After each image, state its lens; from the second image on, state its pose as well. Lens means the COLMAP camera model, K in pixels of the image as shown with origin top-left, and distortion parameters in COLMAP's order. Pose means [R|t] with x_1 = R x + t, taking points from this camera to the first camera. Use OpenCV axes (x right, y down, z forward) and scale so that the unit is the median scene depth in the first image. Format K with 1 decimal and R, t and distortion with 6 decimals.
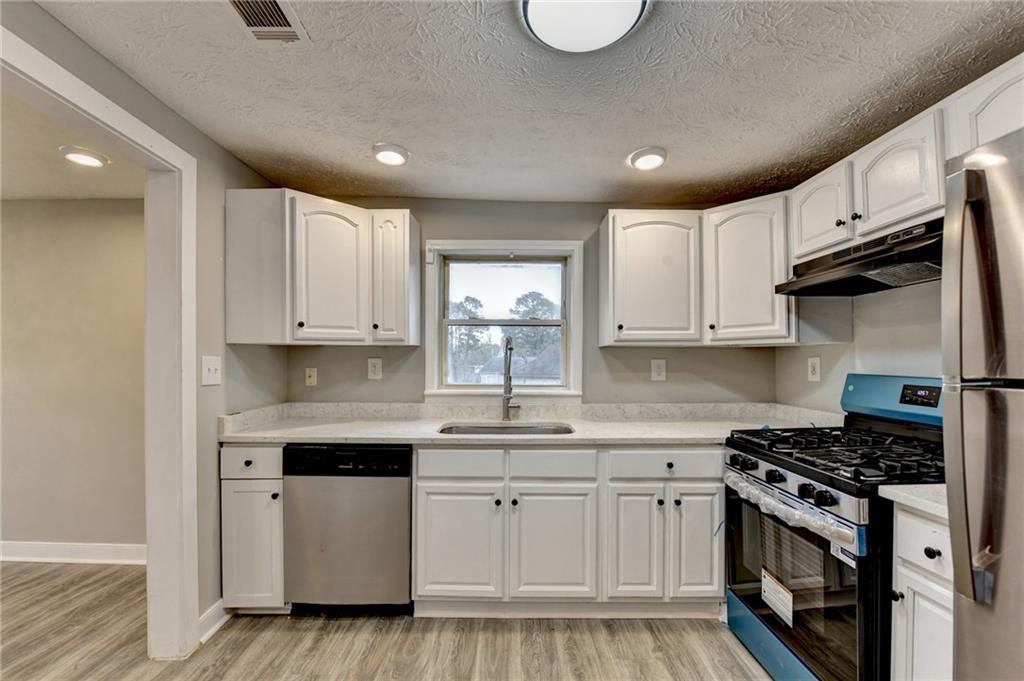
lens RADIAL K [[411.7, 0, 508.2], [0, 411.7, 340.8], [0, 0, 1]] dist [-0.017668, -0.000672]
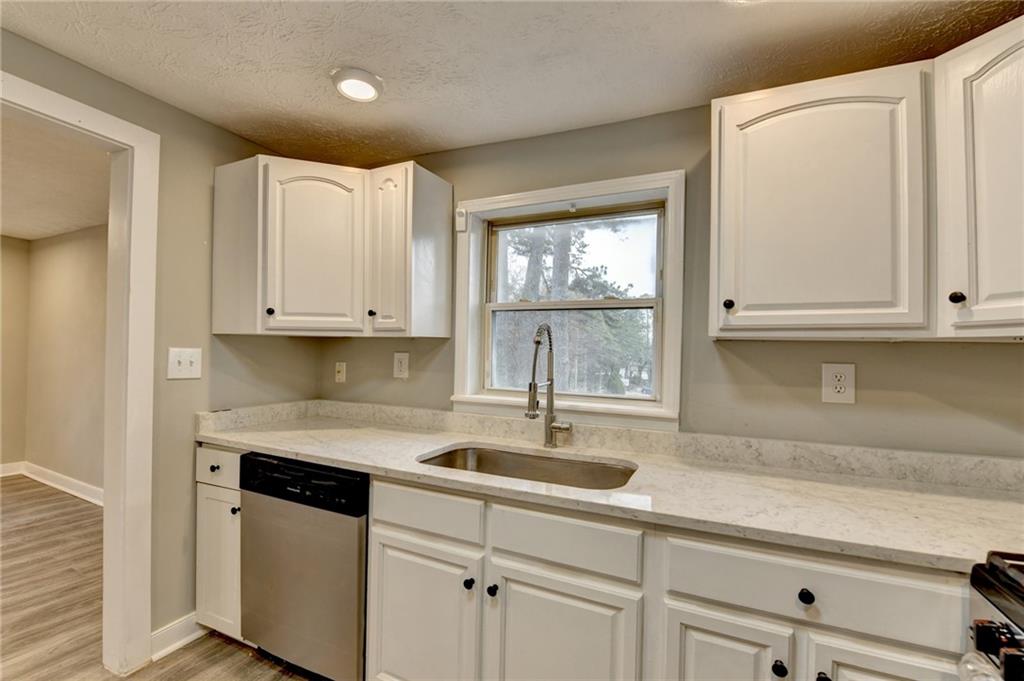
lens RADIAL K [[410.0, 0, 510.9], [0, 410.0, 335.0], [0, 0, 1]] dist [-0.016148, -0.000627]
pose [[0.893745, -0.000804, -0.448574, 0.280166], [0.001353, 0.999999, 0.000903, 0.007403], [0.448573, -0.001414, 0.893745, 0.412839]]
